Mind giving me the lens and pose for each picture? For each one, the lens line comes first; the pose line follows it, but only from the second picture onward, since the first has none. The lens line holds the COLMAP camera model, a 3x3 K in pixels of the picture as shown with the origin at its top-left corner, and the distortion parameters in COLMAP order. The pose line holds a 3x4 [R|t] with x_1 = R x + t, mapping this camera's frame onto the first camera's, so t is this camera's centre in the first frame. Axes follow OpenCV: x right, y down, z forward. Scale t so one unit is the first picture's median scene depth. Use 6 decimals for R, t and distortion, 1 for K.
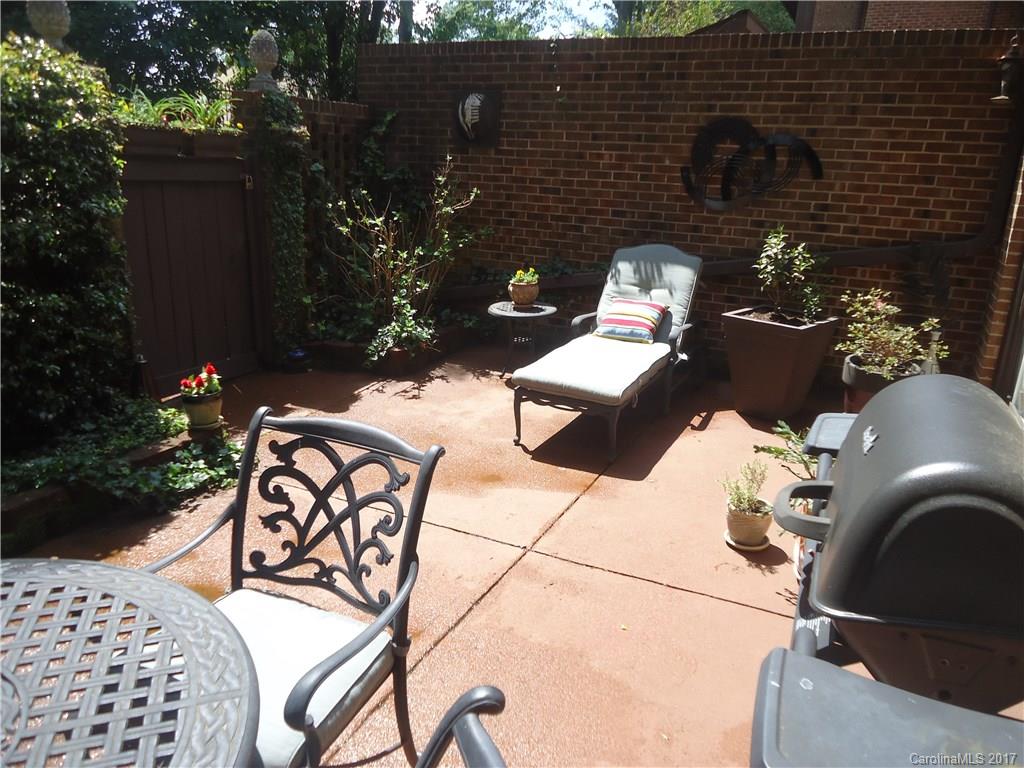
lens RADIAL K [[748.7, 0, 512.3], [0, 748.7, 386.3], [0, 0, 1]] dist [-0.003845, -0.009951]
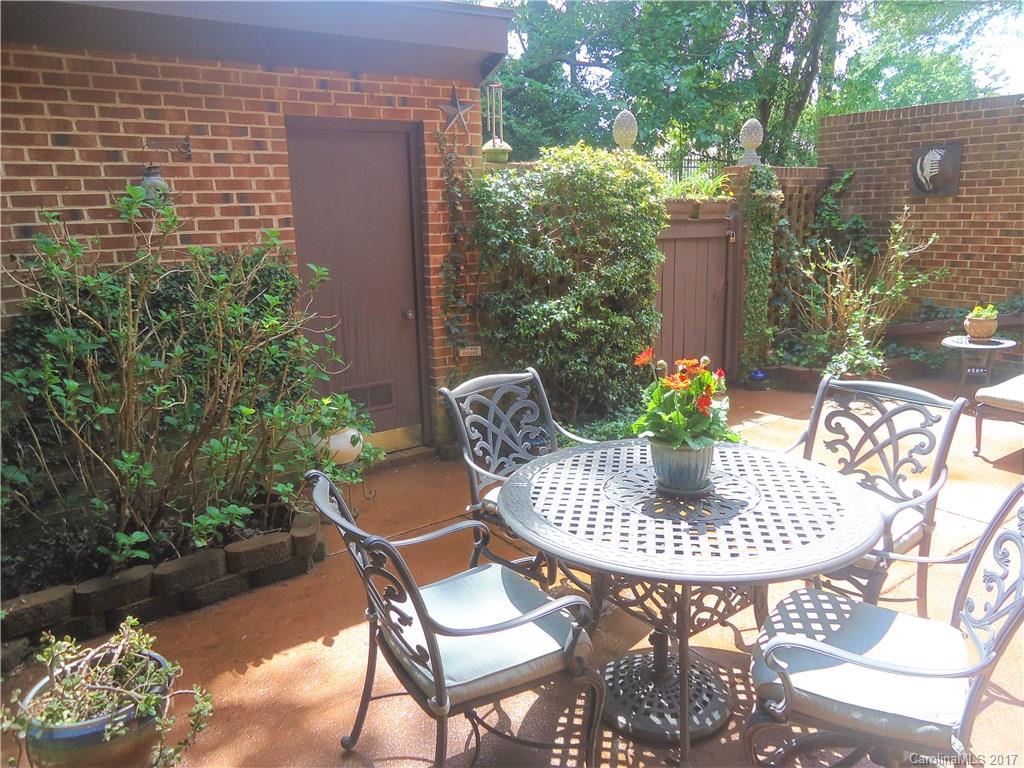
lens RADIAL K [[748.7, 0, 506.8], [0, 748.7, 385.0], [0, 0, 1]] dist [-0.003845, -0.009951]
pose [[0.874983, 0.050967, -0.481463, -0.059185], [-0.084663, 0.995228, -0.048510, 0.066387], [0.476693, 0.083207, 0.875123, -0.254258]]
